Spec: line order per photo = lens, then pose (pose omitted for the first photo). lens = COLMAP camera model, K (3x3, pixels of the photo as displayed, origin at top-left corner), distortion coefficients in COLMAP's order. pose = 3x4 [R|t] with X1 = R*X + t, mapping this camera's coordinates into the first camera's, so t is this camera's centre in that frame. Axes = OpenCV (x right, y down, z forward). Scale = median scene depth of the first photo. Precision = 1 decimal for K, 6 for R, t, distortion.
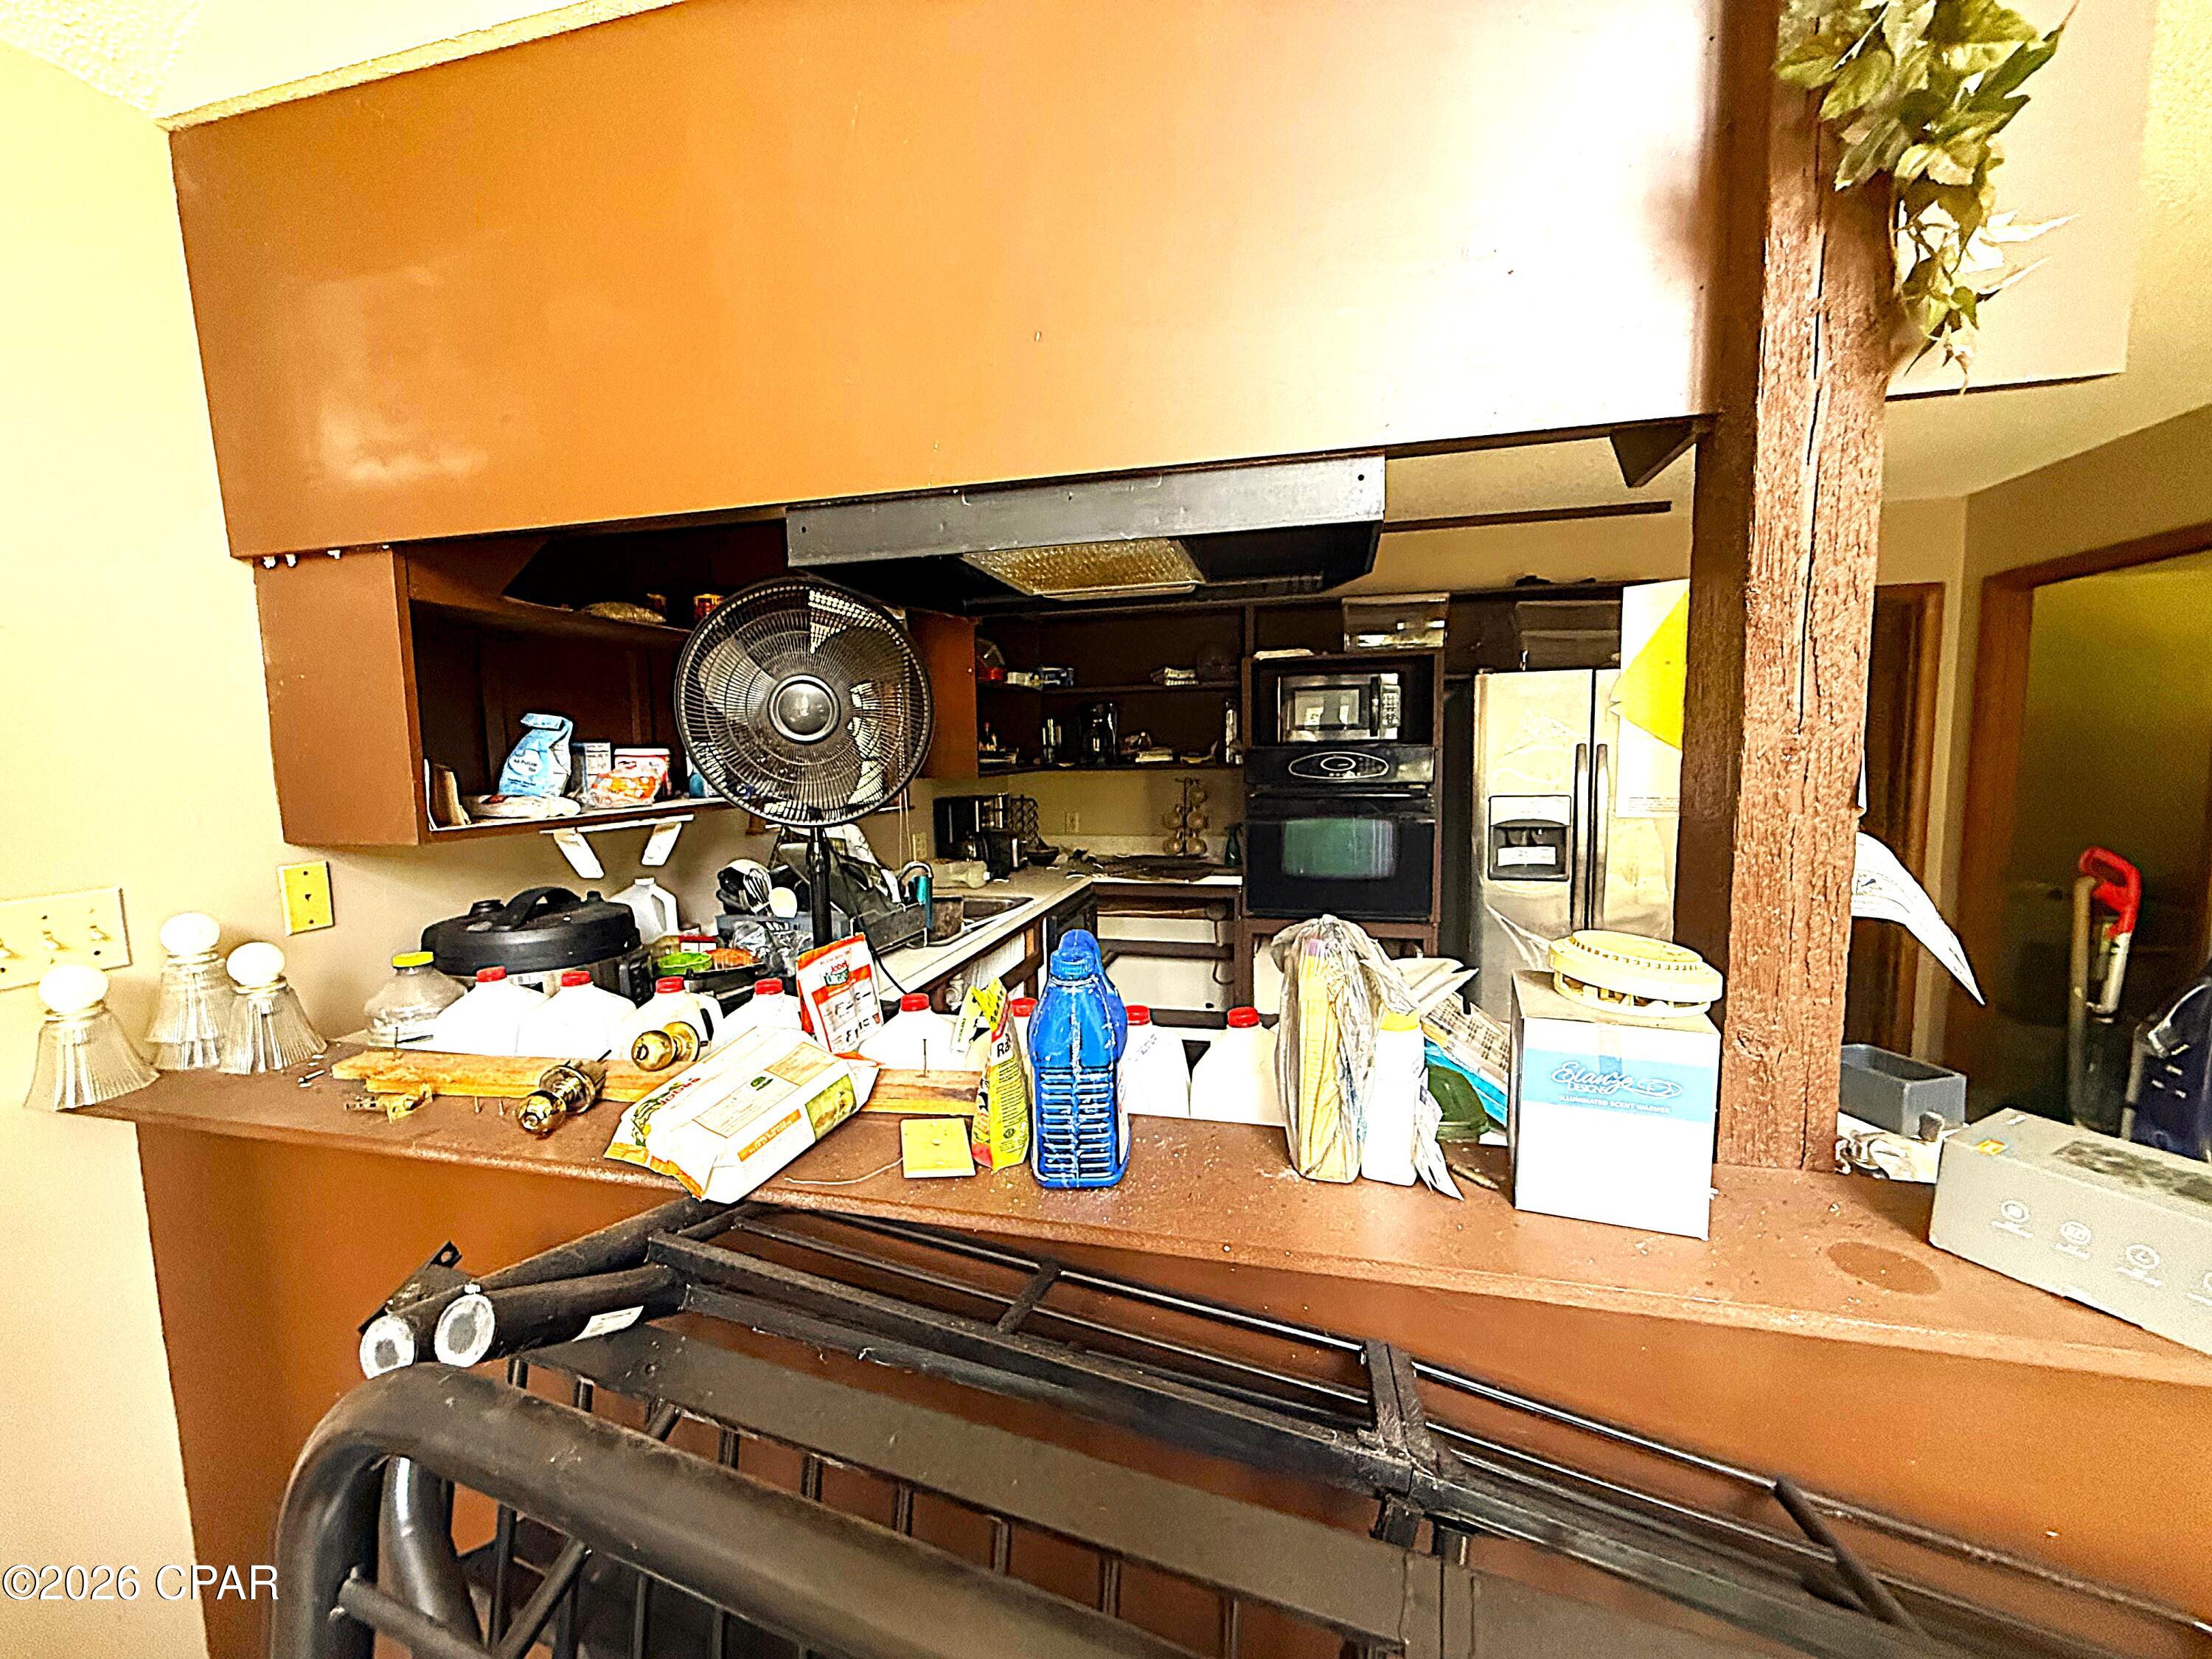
lens RADIAL K [[882.7, 0, 1102.5], [0, 882.7, 831.6], [0, 0, 1]] dist [0.000112, 0.000219]
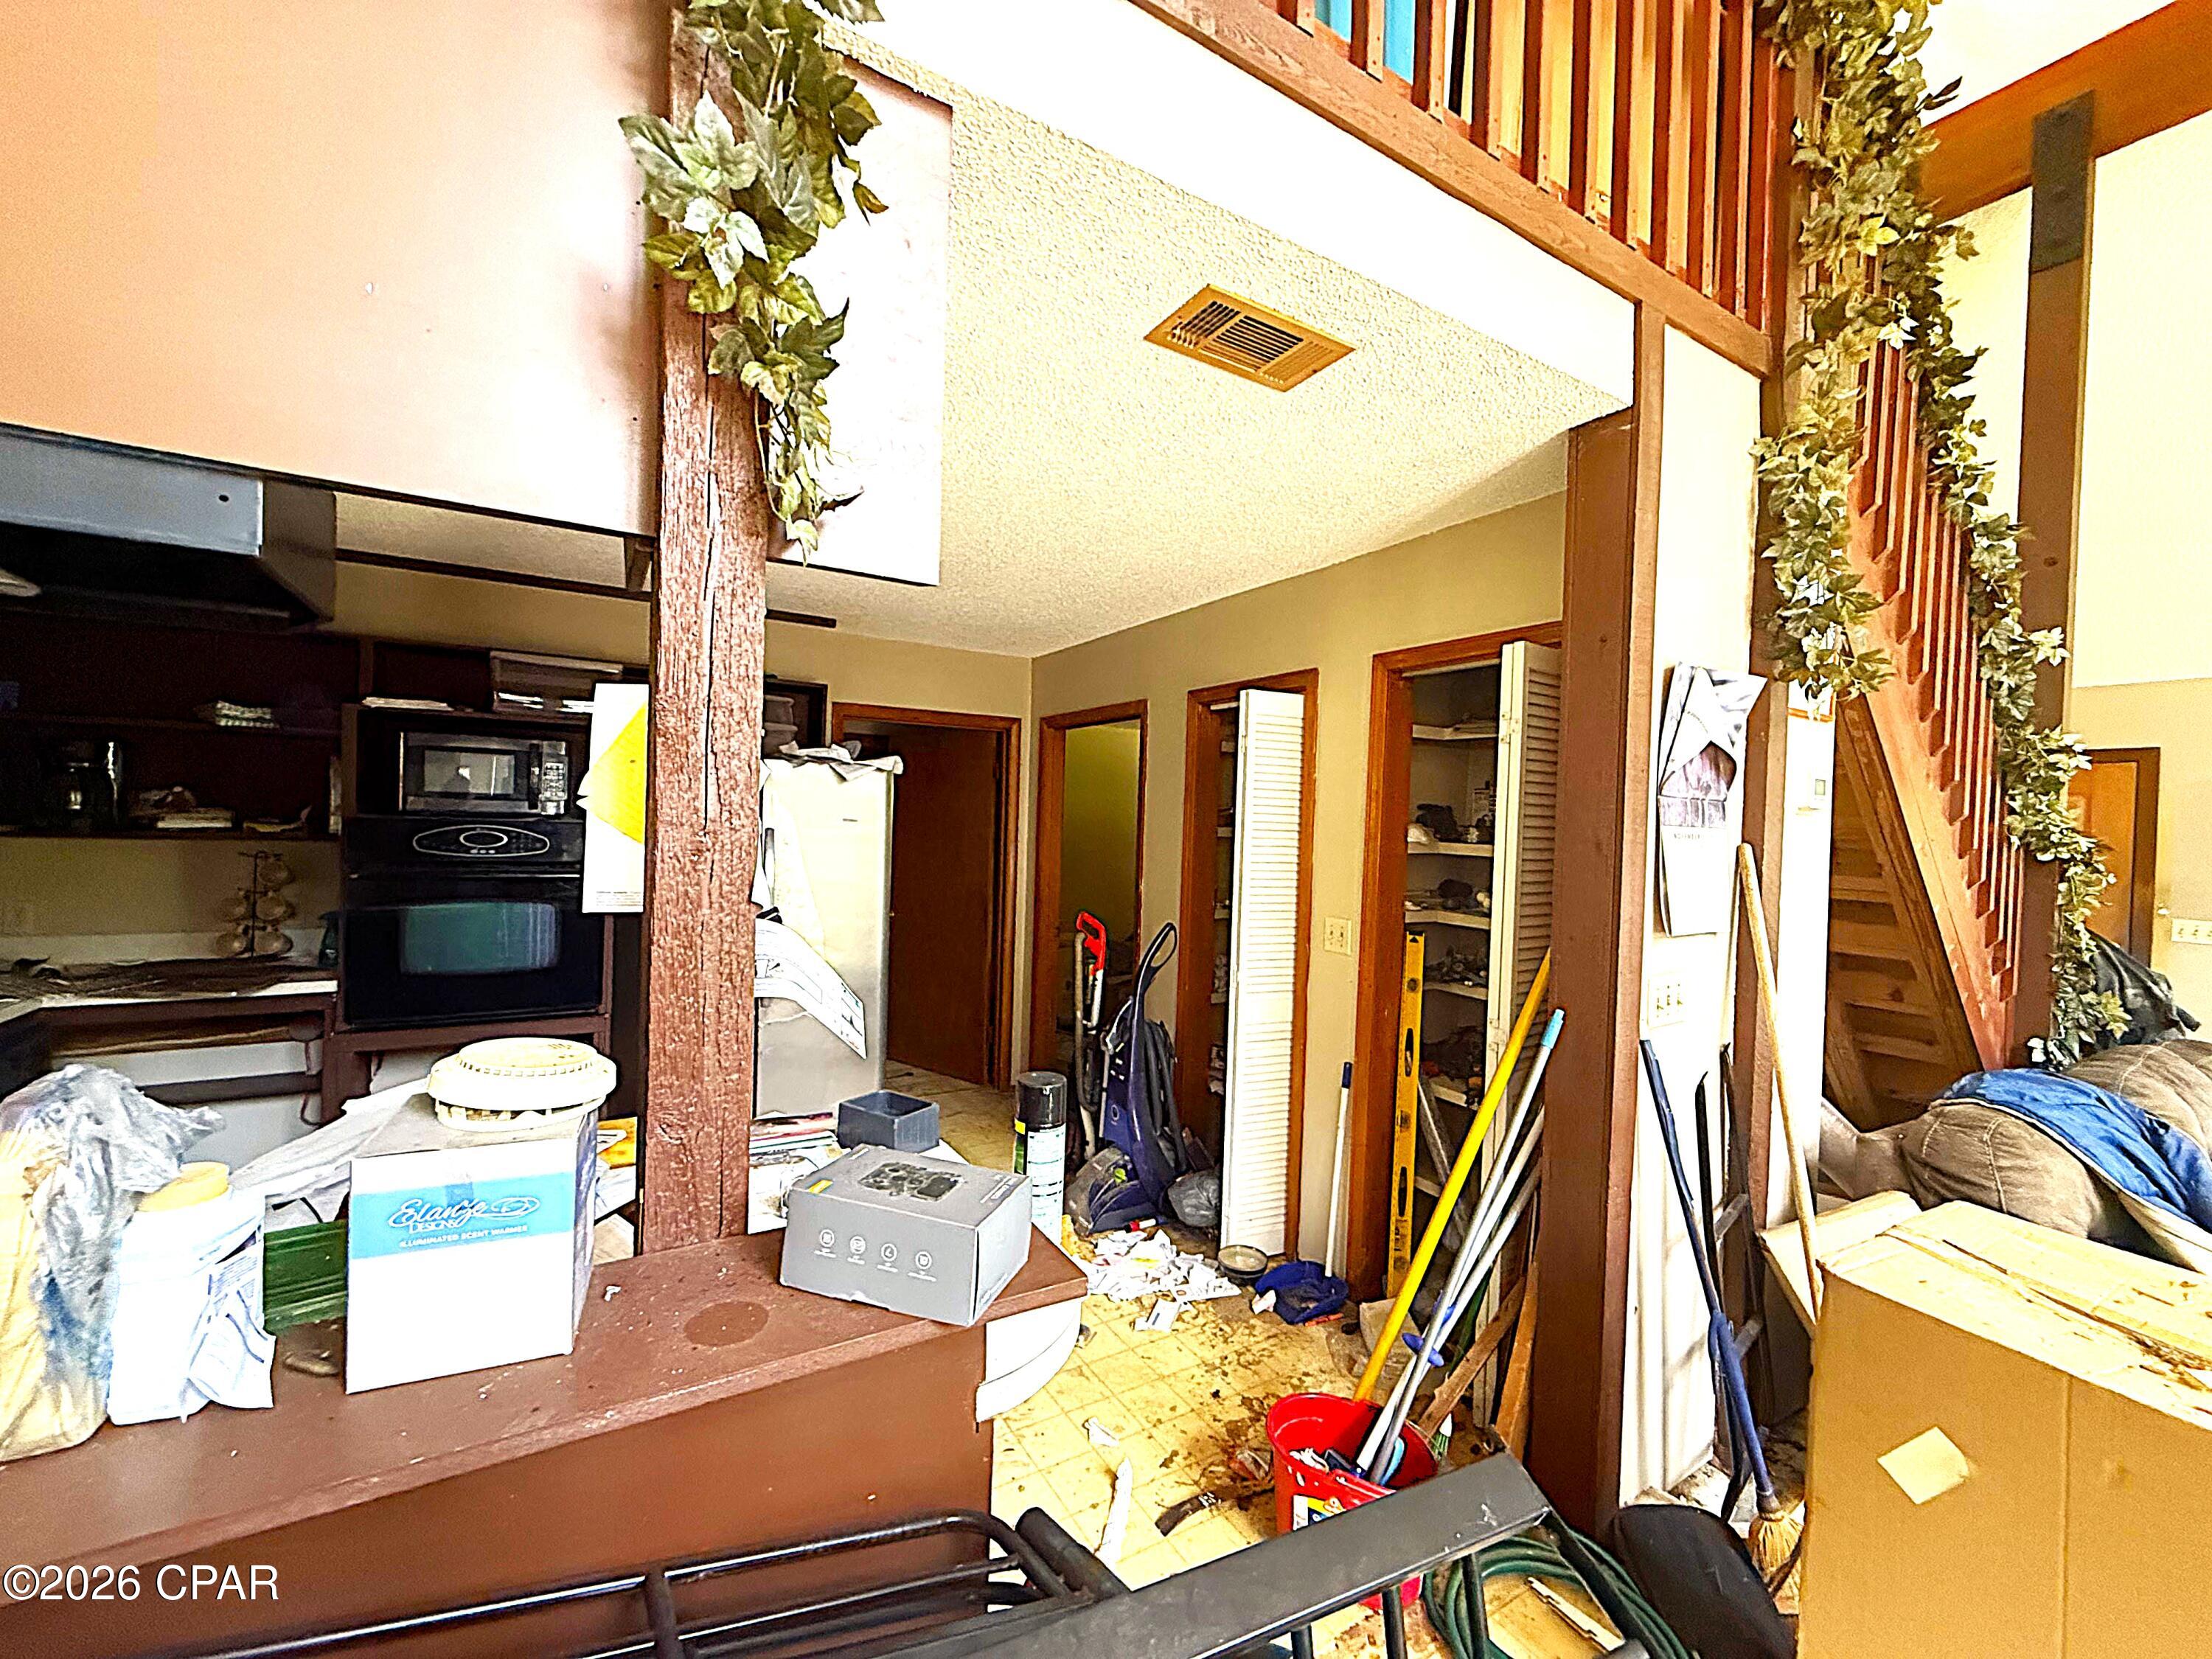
lens RADIAL K [[882.7, 0, 1100.5], [0, 882.7, 833.9], [0, 0, 1]] dist [0.000112, 0.000219]
pose [[0.703210, 0.031182, 0.710298, 0.292694], [0.026741, 0.997171, -0.070250, -0.019480], [-0.710479, 0.068395, 0.700387, -0.107095]]
